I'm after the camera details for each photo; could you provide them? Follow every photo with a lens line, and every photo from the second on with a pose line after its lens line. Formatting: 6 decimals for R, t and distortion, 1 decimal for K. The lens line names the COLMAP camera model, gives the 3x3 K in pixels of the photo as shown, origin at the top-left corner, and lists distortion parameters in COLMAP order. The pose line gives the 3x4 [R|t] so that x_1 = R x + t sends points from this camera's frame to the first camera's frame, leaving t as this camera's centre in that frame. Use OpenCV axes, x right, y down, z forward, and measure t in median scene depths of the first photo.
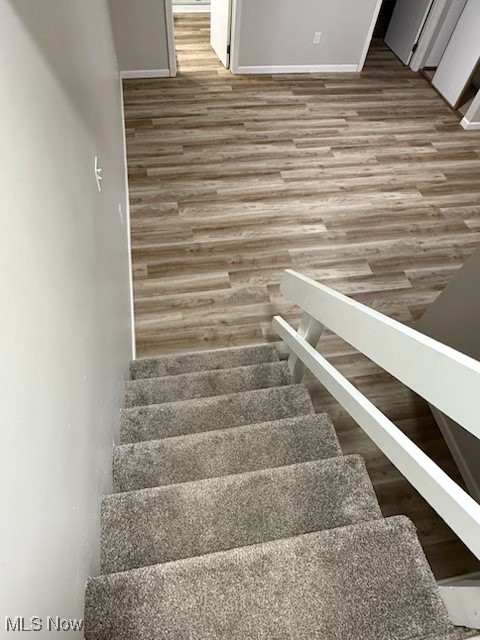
lens RADIAL K [[391.9, 0, 237.8], [0, 391.9, 319.7], [0, 0, 1]] dist [0.002591, 0.001335]
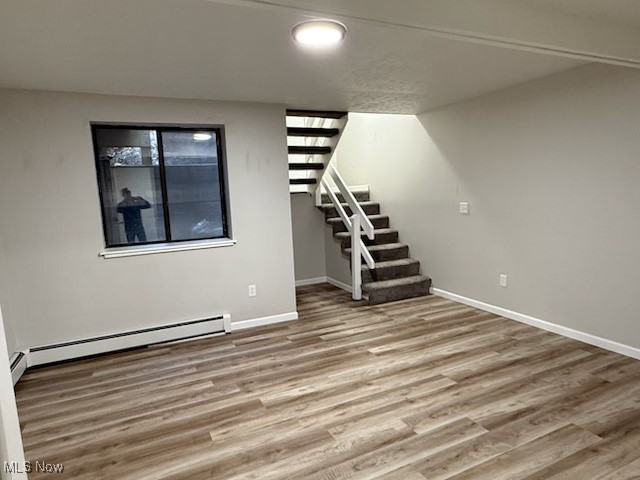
lens RADIAL K [[391.9, 0, 319.8], [0, 391.9, 240.4], [0, 0, 1]] dist [0.002591, 0.001335]
pose [[-0.966615, 0.013605, -0.255870, 0.566665], [-0.222655, 0.449583, 0.865043, -1.128640], [0.126804, 0.893135, -0.431544, 1.107890]]
